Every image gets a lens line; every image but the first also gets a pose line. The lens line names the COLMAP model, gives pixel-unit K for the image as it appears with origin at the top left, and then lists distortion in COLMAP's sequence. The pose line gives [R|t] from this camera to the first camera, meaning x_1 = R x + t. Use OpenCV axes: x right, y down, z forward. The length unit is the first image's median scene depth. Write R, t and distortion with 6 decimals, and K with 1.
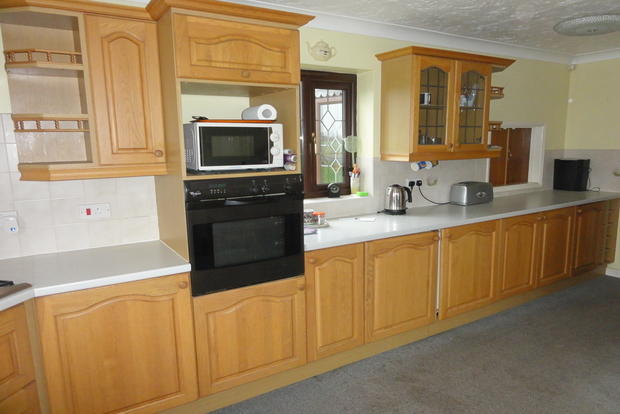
lens RADIAL K [[432.3, 0, 310.0], [0, 432.3, 207.0], [0, 0, 1]] dist [-0.004390, -0.001479]
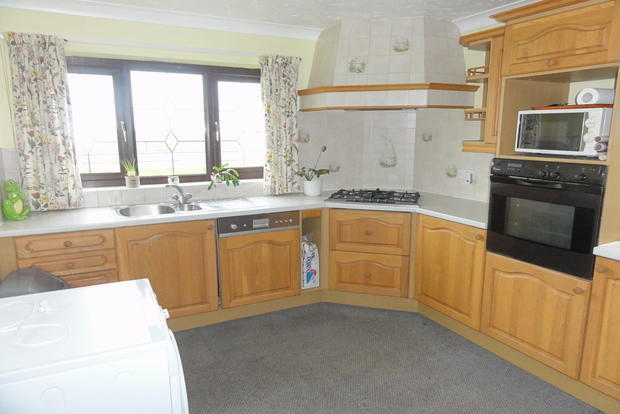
lens RADIAL K [[432.3, 0, 310.0], [0, 432.3, 207.0], [0, 0, 1]] dist [-0.004390, -0.001479]
pose [[-0.068629, 0.182109, -0.980880, 0.933964], [-0.155612, 0.969210, 0.190830, -0.071948], [0.985431, 0.165733, -0.038178, 0.490900]]
